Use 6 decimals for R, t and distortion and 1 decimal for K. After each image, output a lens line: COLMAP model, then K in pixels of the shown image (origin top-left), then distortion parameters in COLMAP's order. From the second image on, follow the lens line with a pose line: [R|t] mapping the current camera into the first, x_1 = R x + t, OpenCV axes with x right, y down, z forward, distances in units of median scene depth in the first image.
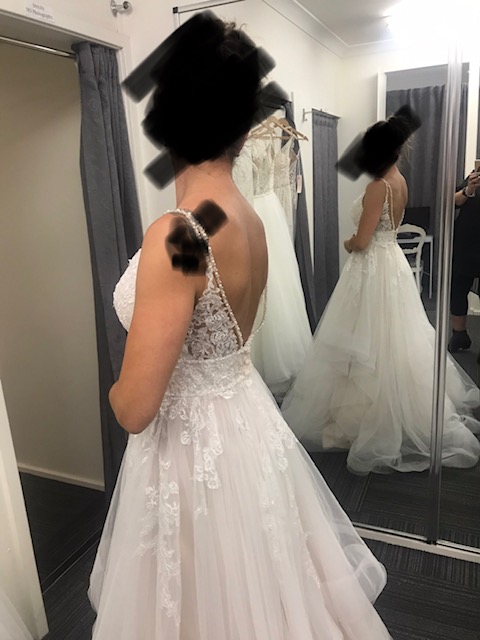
lens RADIAL K [[529.3, 0, 240.1], [0, 529.3, 310.1], [0, 0, 1]] dist [0.001357, 0.001125]
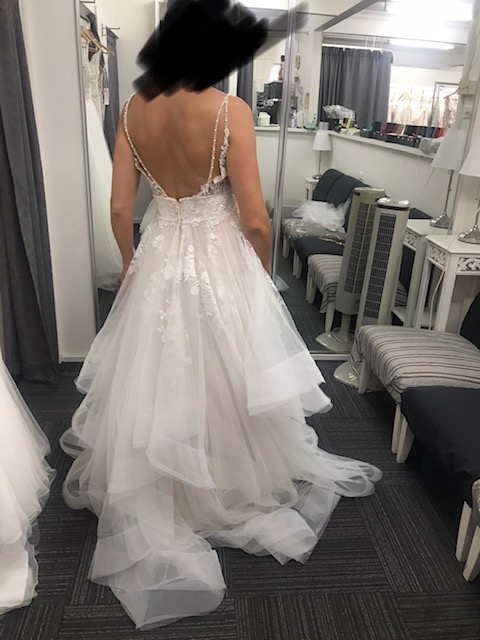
lens RADIAL K [[529.3, 0, 240.1], [0, 529.3, 310.1], [0, 0, 1]] dist [0.001357, 0.001125]
pose [[0.867498, -0.081698, 0.490685, -0.221486], [0.022534, 0.991862, 0.125305, 0.069667], [-0.496929, -0.097644, 0.862280, -0.123742]]
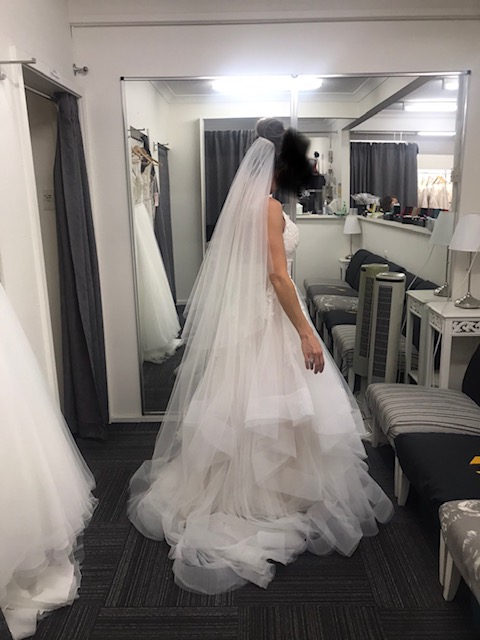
lens RADIAL K [[529.3, 0, 240.1], [0, 529.3, 310.1], [0, 0, 1]] dist [0.001357, 0.001125]
pose [[0.917510, -0.037246, 0.395966, -0.223603], [0.054922, 0.997932, -0.033392, 0.087379], [-0.393903, 0.052385, 0.917658, -0.256010]]
